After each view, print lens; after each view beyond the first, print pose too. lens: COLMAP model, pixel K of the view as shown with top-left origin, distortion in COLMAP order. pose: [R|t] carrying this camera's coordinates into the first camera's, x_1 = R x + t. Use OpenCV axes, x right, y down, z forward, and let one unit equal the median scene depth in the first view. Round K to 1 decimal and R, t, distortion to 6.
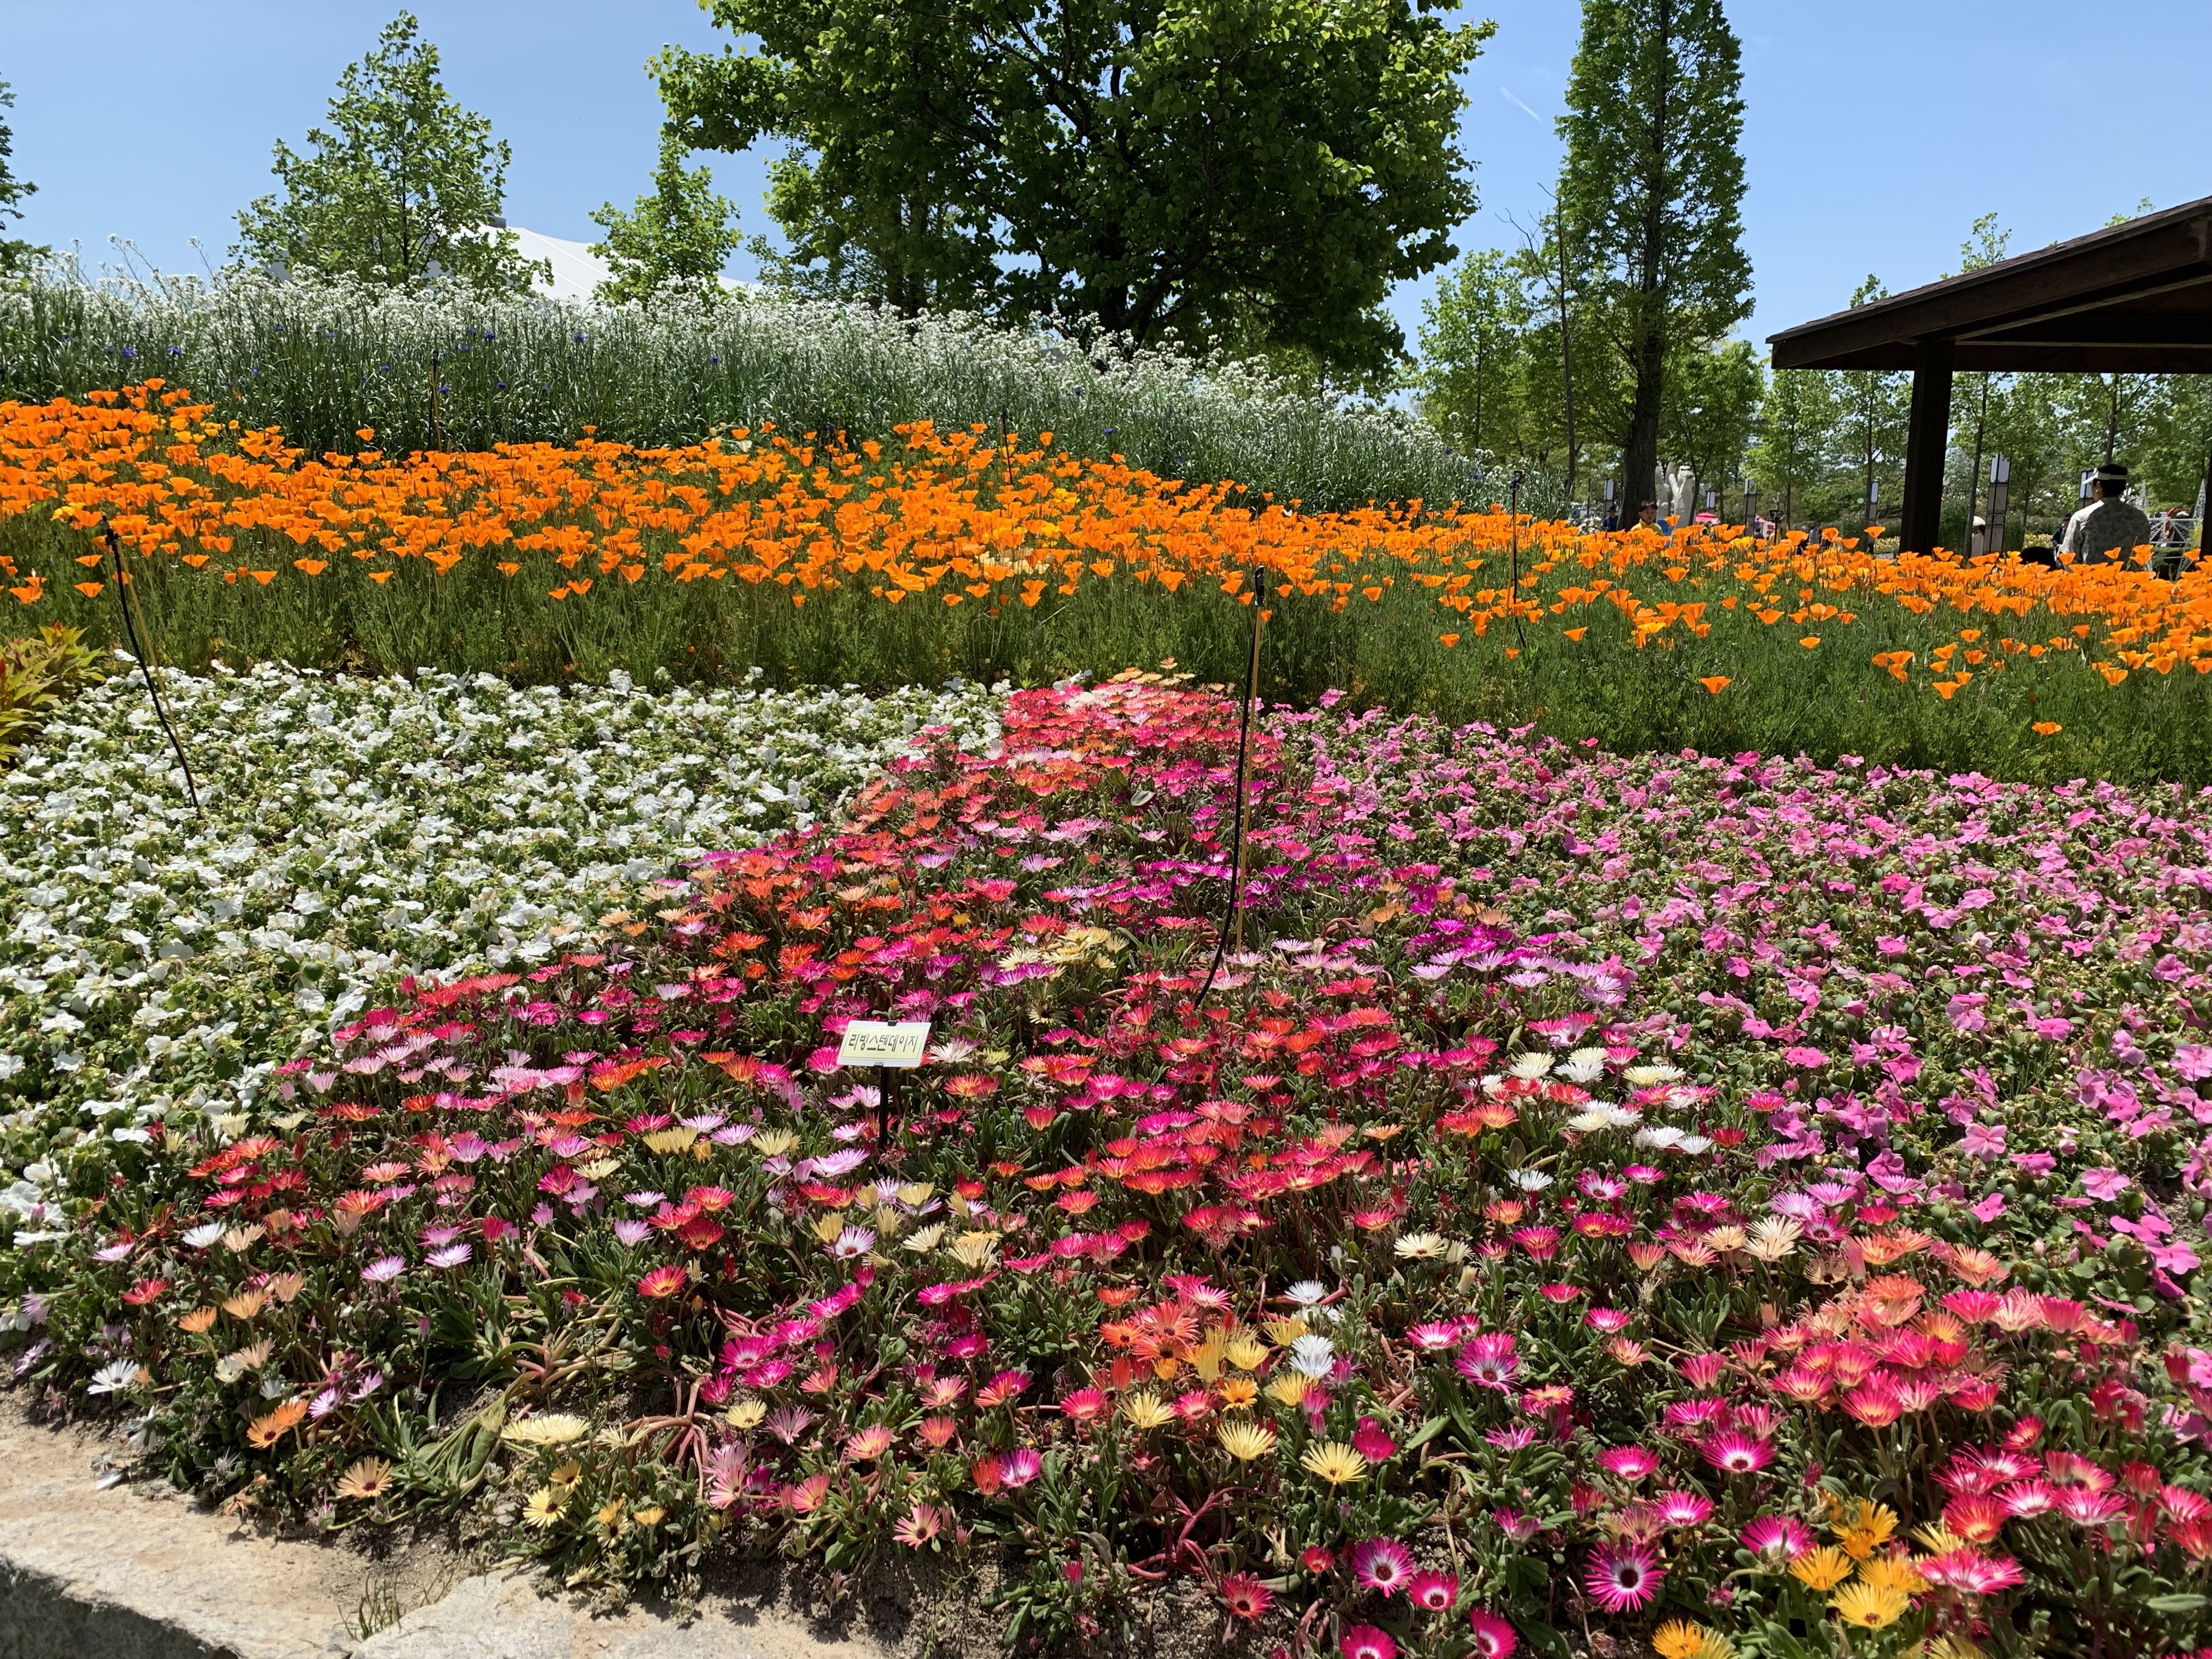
lens RADIAL K [[1720.8, 0, 1108.1], [0, 1720.8, 832.2], [0, 0, 1]] dist [0.008773, -0.008436]
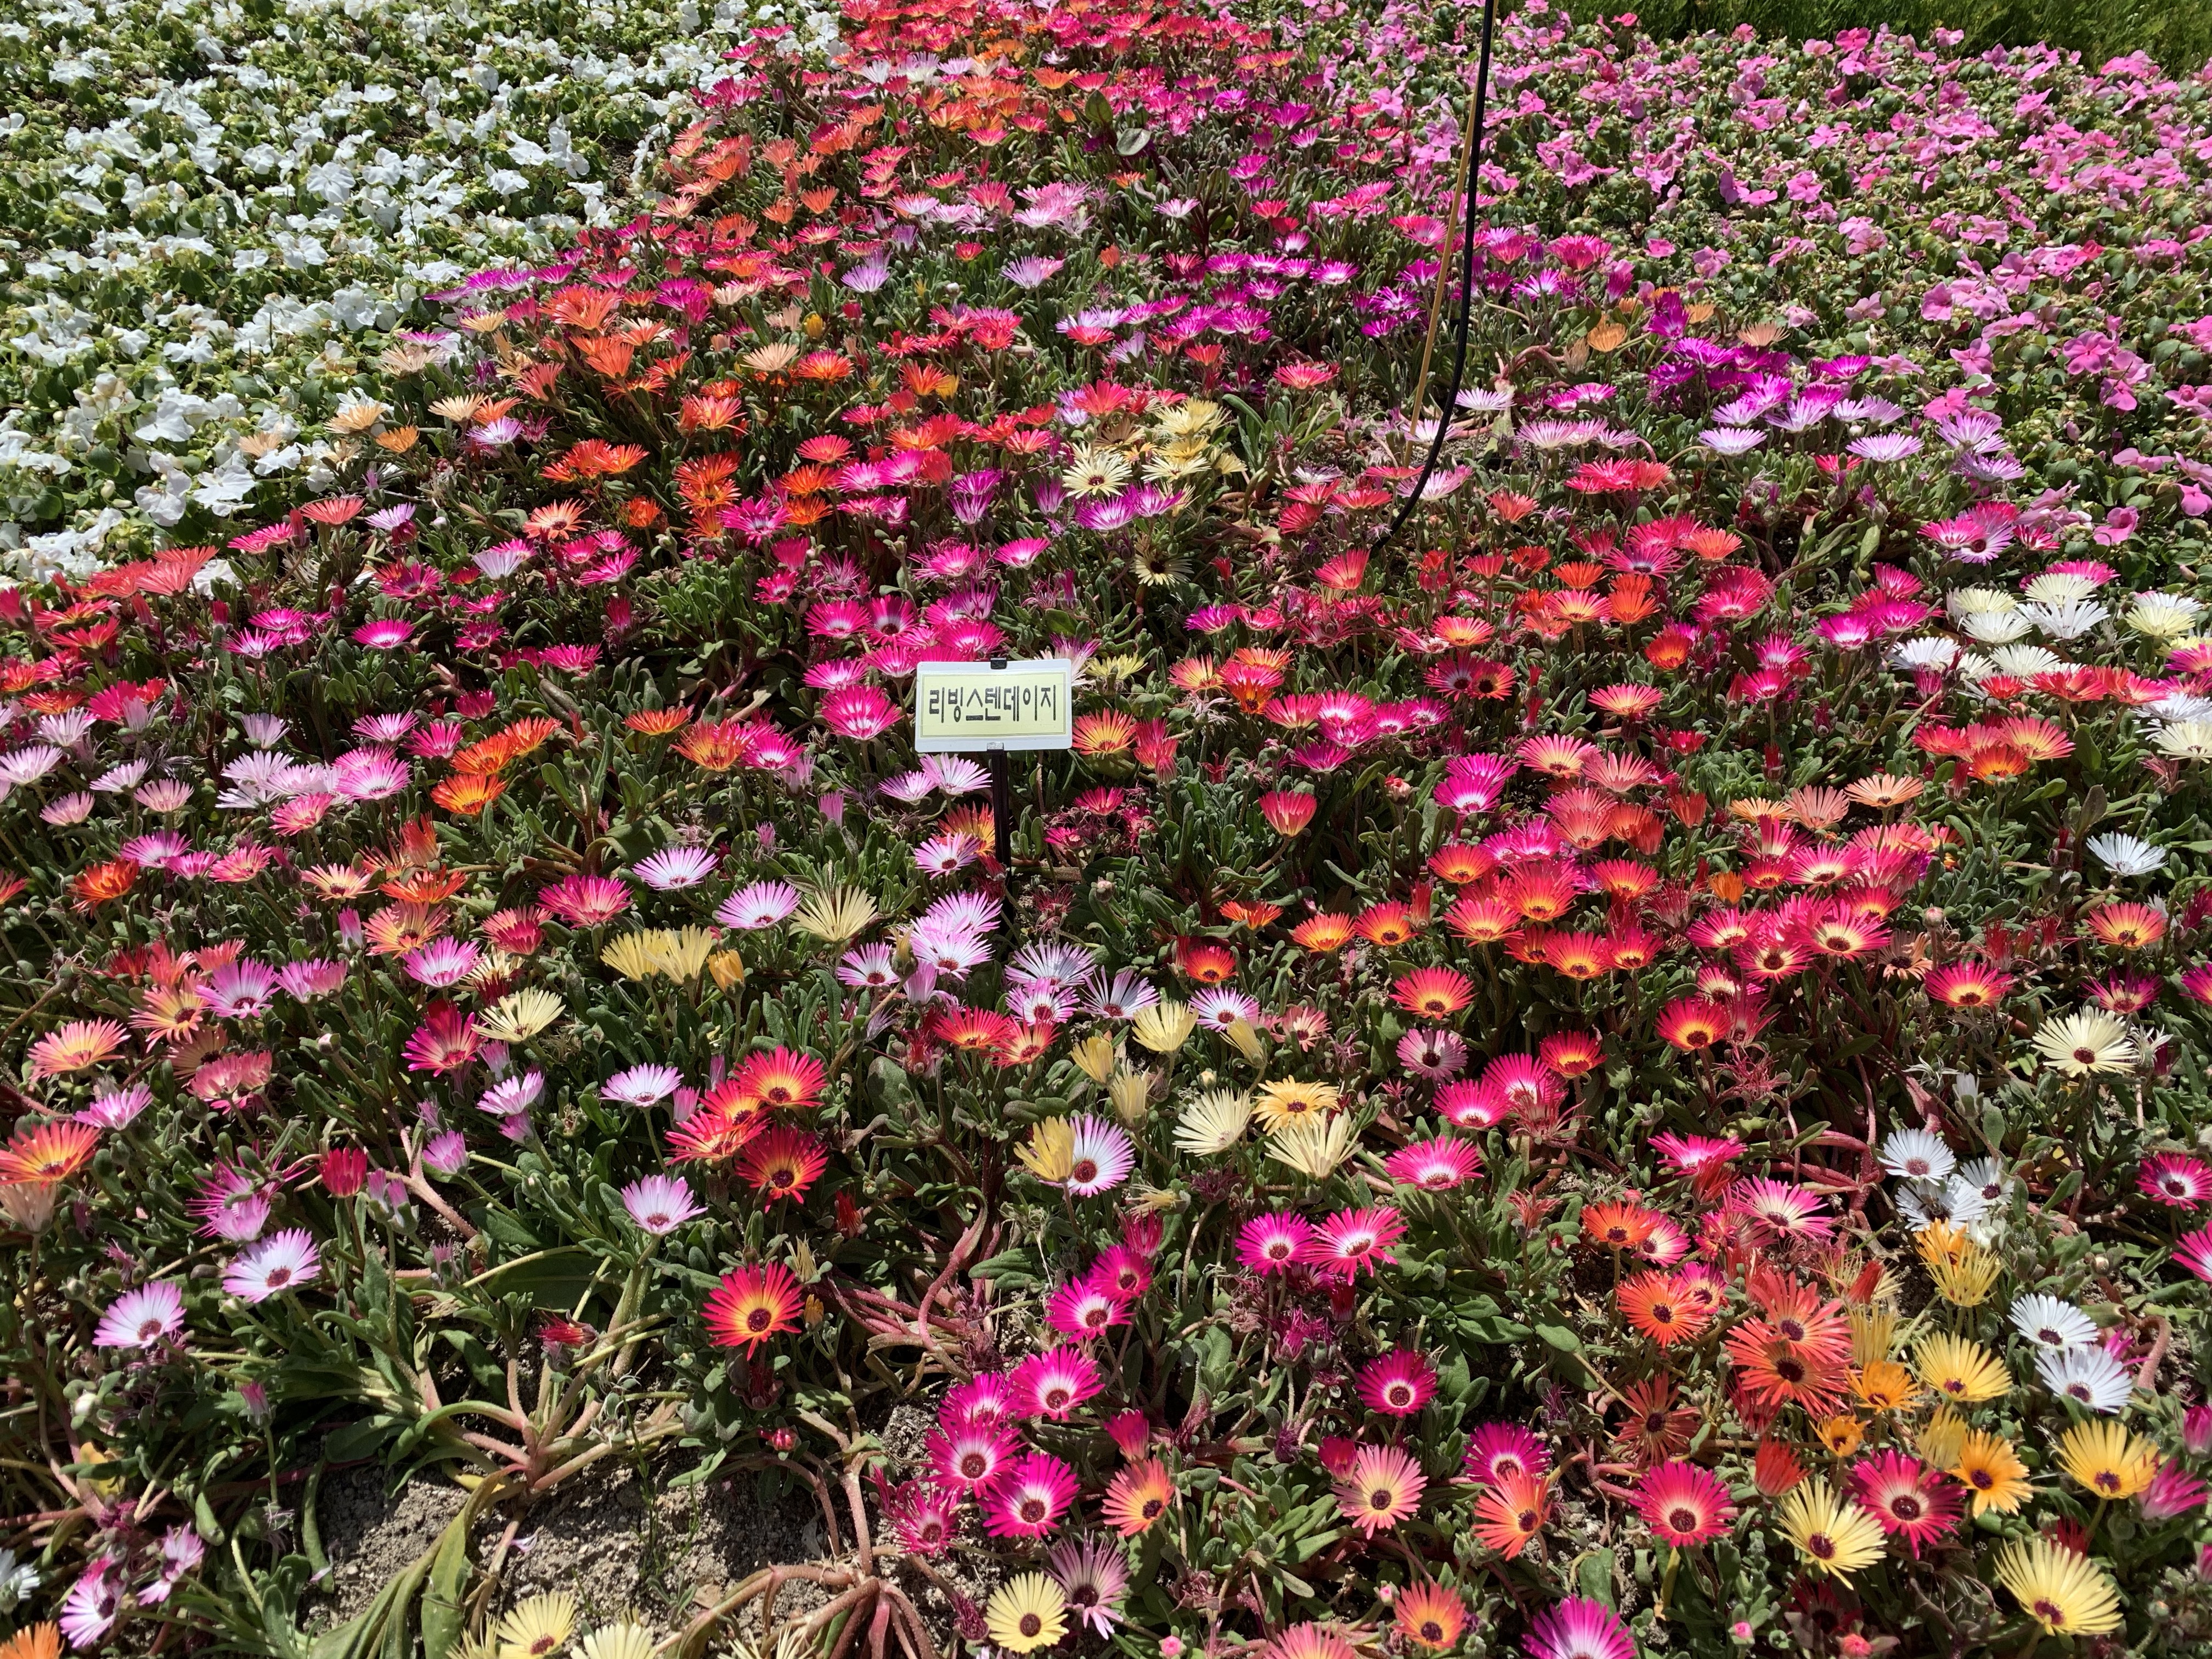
lens RADIAL K [[1720.8, 0, 1108.1], [0, 1720.8, 832.2], [0, 0, 1]] dist [0.008773, -0.008436]
pose [[0.982233, -0.102740, 0.157042, -0.121721], [0.034497, 0.921417, 0.387041, -0.032848], [-0.184466, -0.374747, 0.908591, 0.317524]]
